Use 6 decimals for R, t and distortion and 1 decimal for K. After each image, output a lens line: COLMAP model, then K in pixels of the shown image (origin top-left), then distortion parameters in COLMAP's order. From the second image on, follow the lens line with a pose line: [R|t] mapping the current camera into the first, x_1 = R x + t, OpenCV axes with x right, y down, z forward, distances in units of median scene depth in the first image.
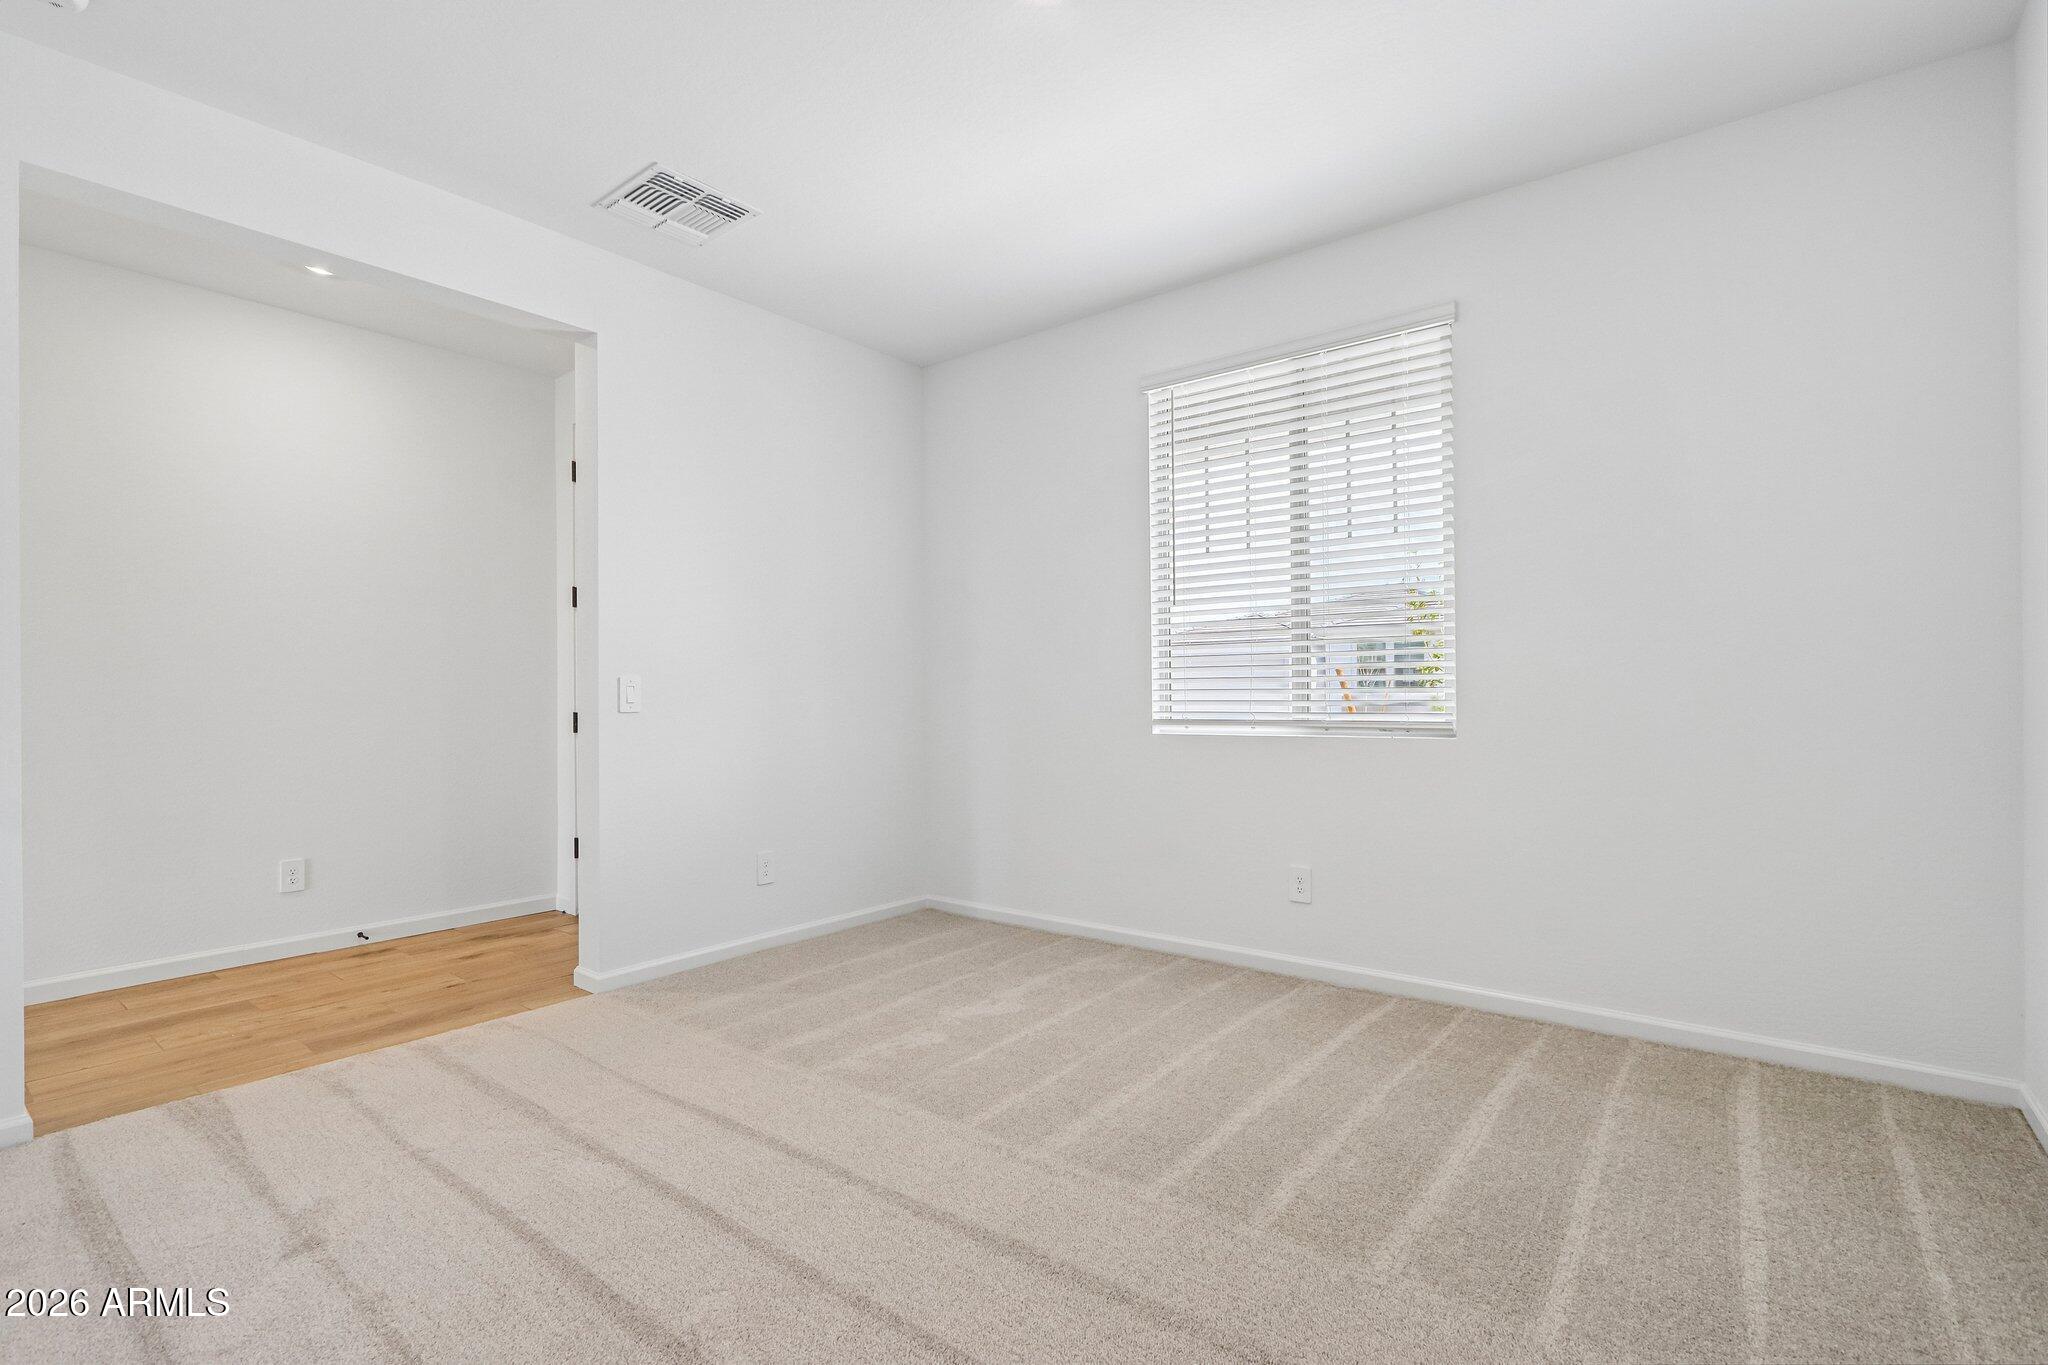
lens RADIAL K [[952.2, 0, 1024.0], [0, 952.2, 682.5], [0, 0, 1]] dist [-0.010050, 0.000148]
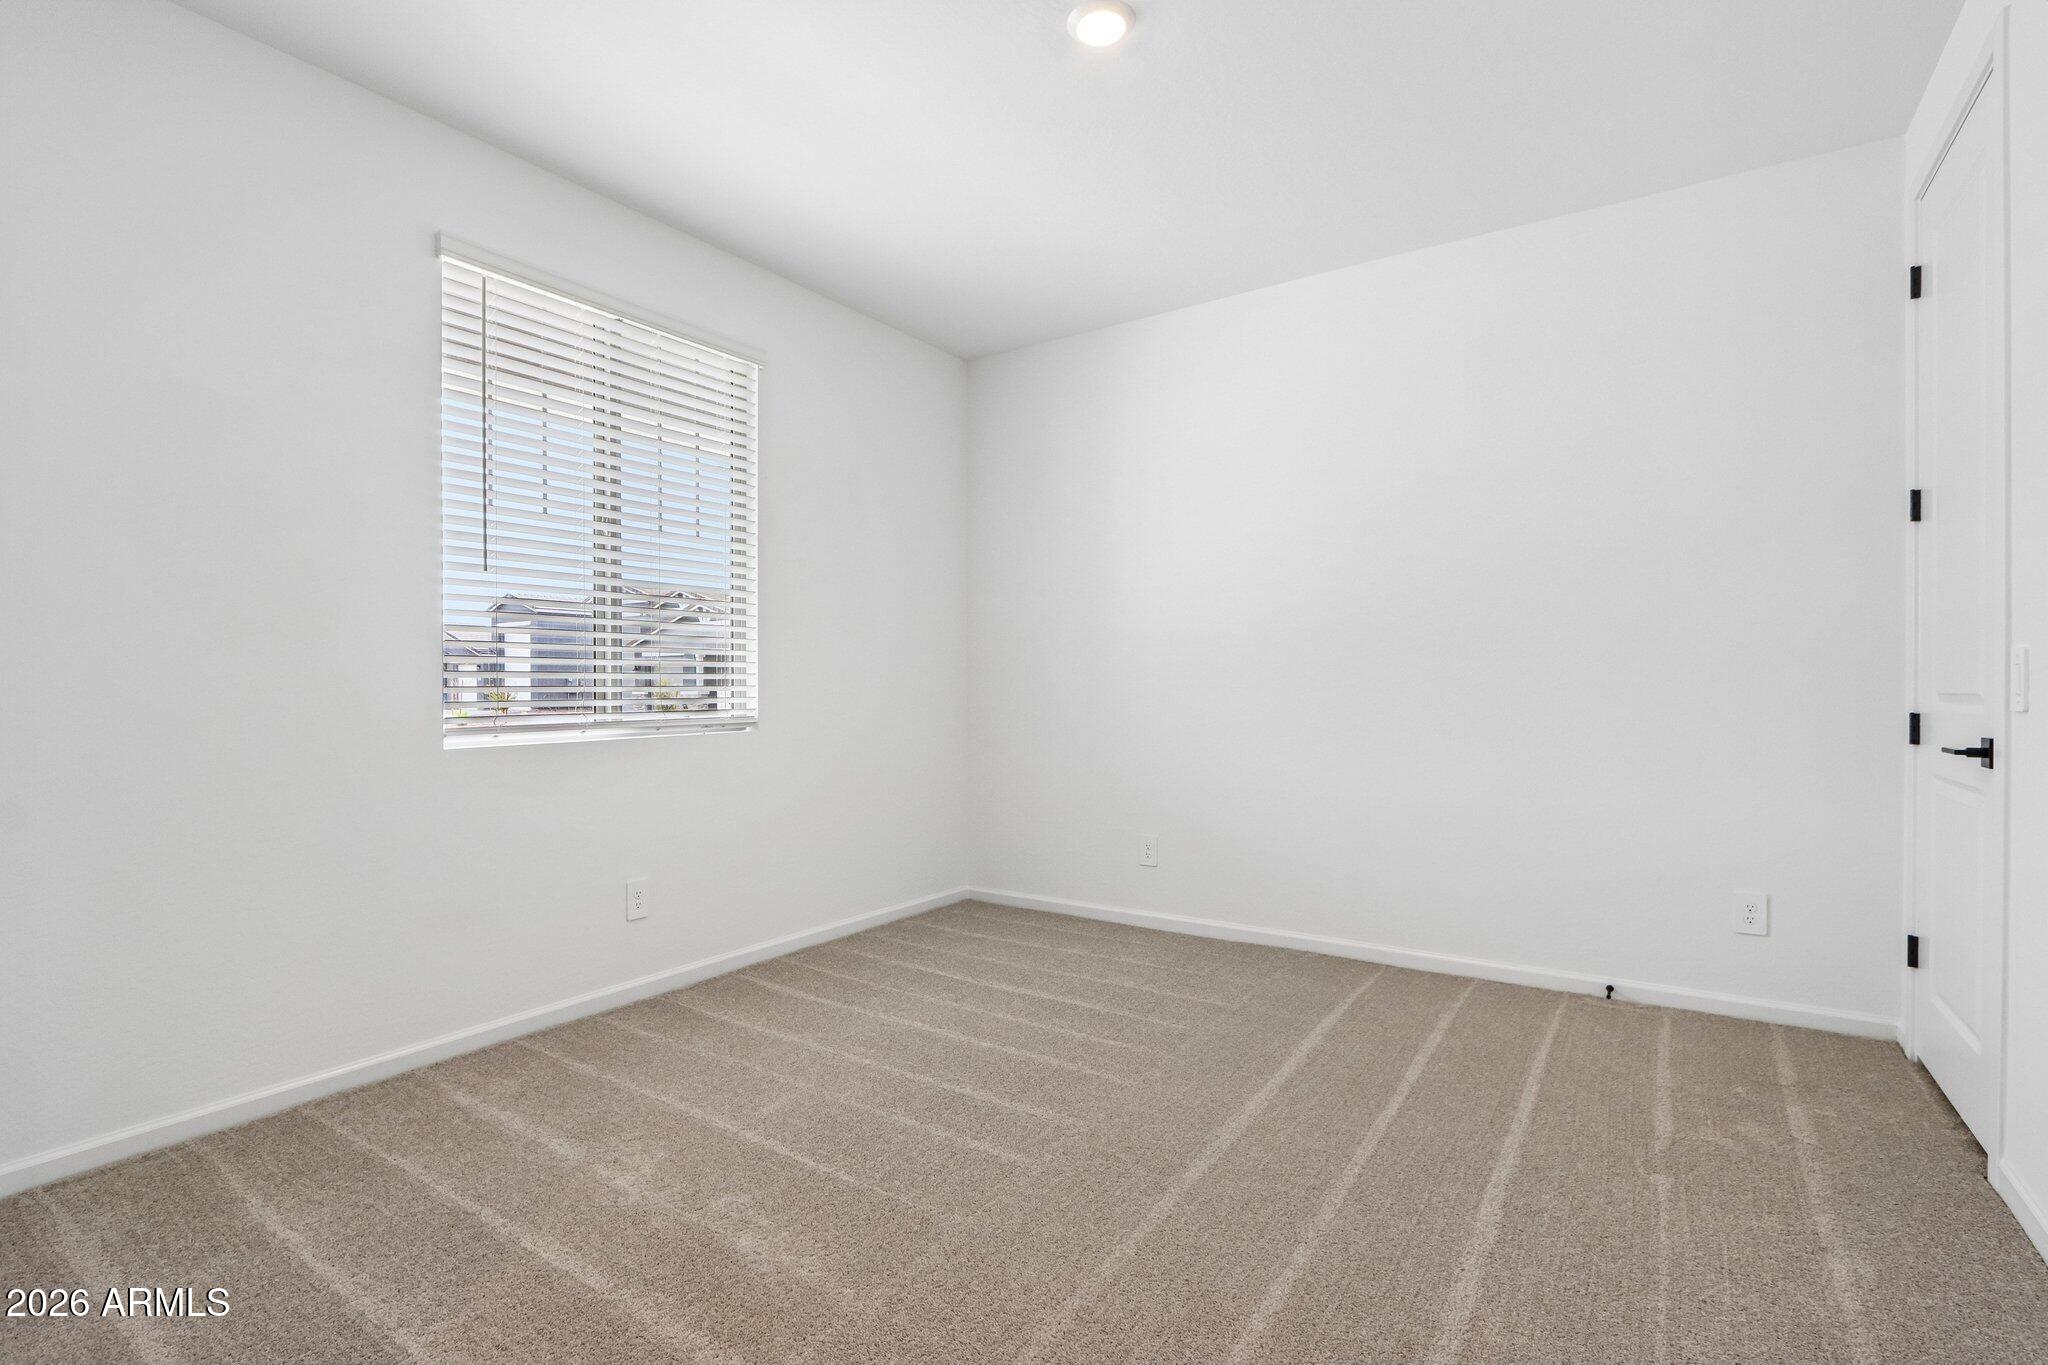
lens RADIAL K [[952.2, 0, 1024.0], [0, 952.2, 682.5], [0, 0, 1]] dist [-0.010050, 0.000148]
pose [[-0.058086, -0.001375, 0.998311, -0.658893], [-0.012975, 0.999916, 0.000622, -0.003683], [-0.998227, -0.012917, -0.058099, 0.695973]]
